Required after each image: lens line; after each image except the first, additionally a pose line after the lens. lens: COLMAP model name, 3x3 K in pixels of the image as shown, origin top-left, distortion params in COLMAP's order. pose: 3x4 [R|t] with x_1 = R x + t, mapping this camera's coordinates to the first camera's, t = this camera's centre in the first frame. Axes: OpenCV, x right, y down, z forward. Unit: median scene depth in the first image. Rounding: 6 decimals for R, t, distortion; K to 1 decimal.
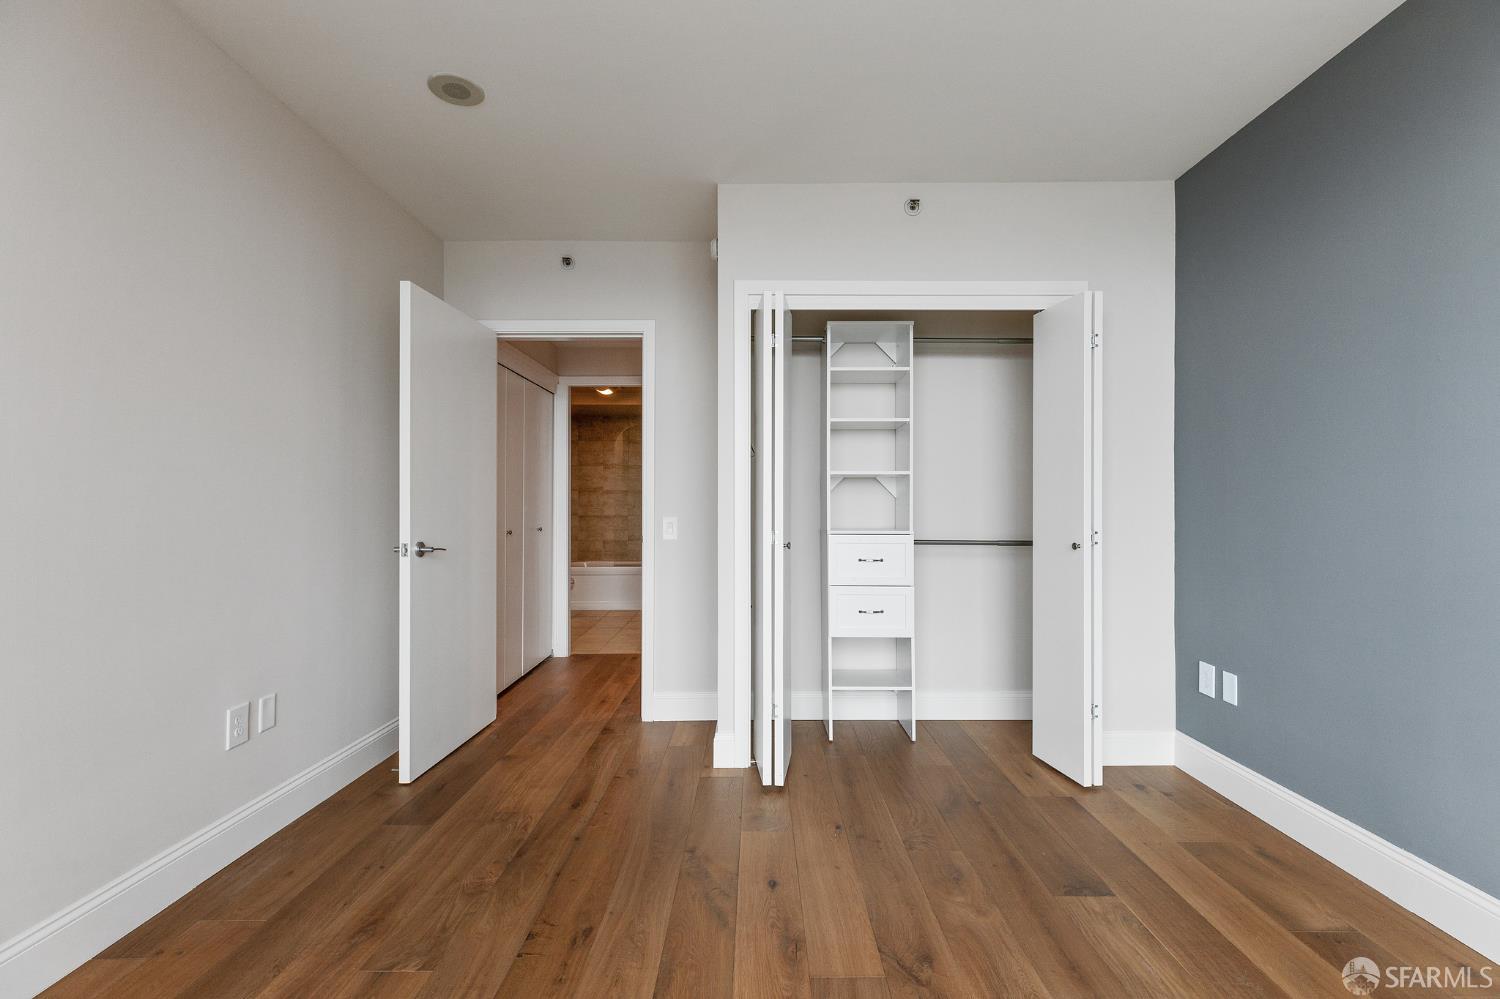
lens RADIAL K [[673.3, 0, 755.2], [0, 673.3, 502.7], [0, 0, 1]] dist [0.004244, 0.000803]
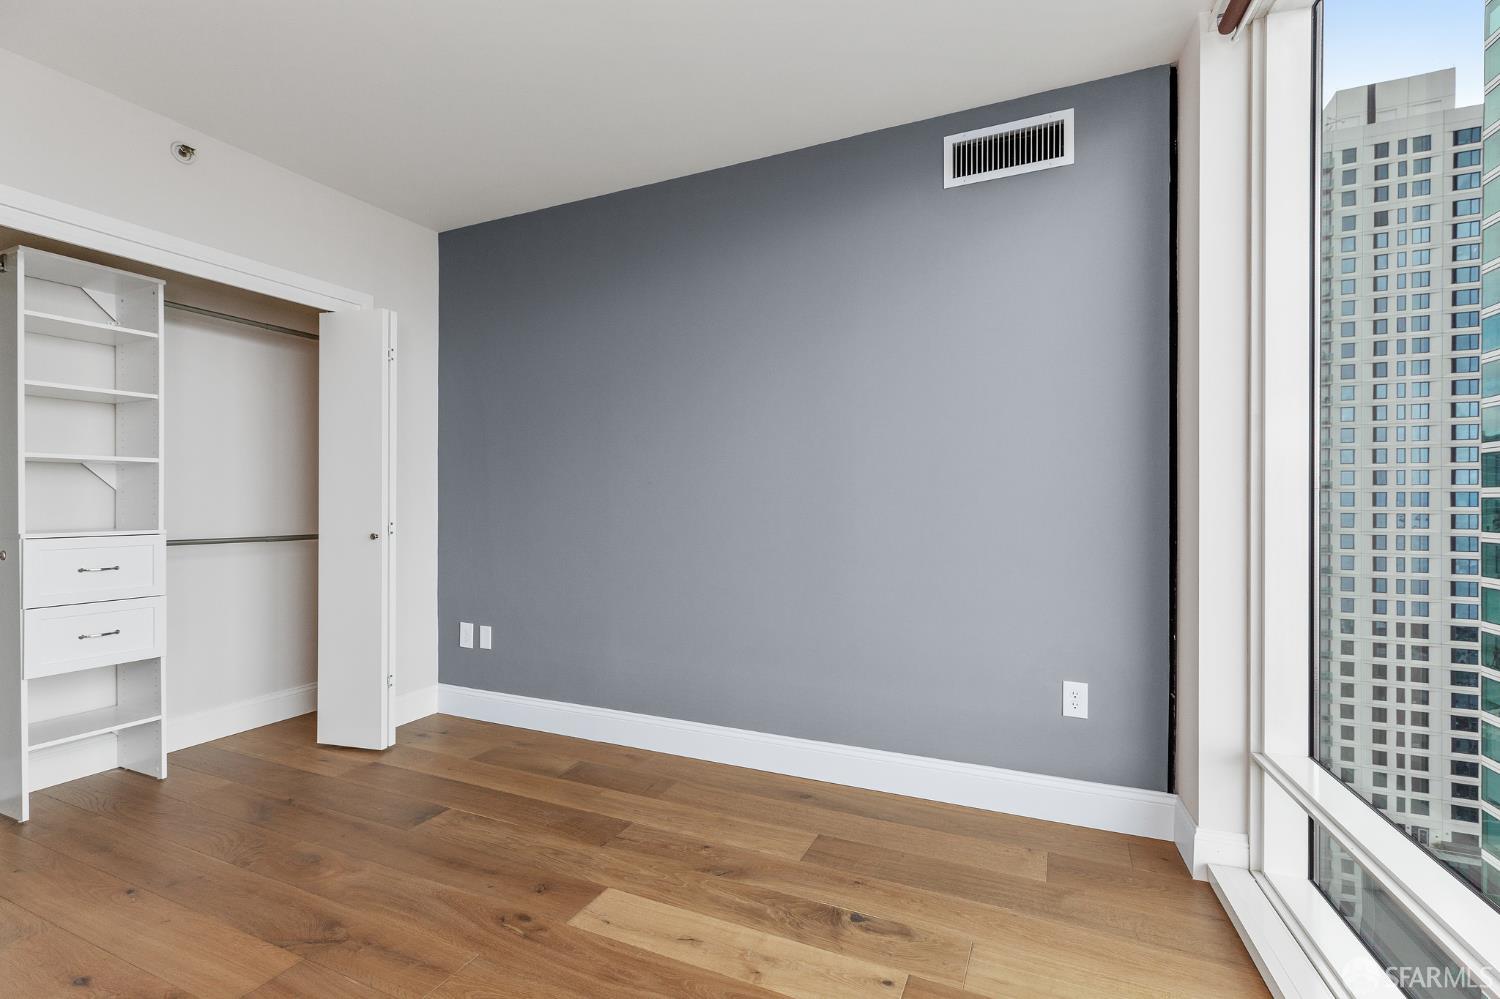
lens RADIAL K [[673.3, 0, 755.2], [0, 673.3, 502.7], [0, 0, 1]] dist [0.004244, 0.000803]
pose [[0.412959, -0.003149, 0.910744, -0.257085], [-0.004573, 0.999974, 0.005531, 0.000009], [-0.910738, -0.006449, 0.412934, -0.025793]]
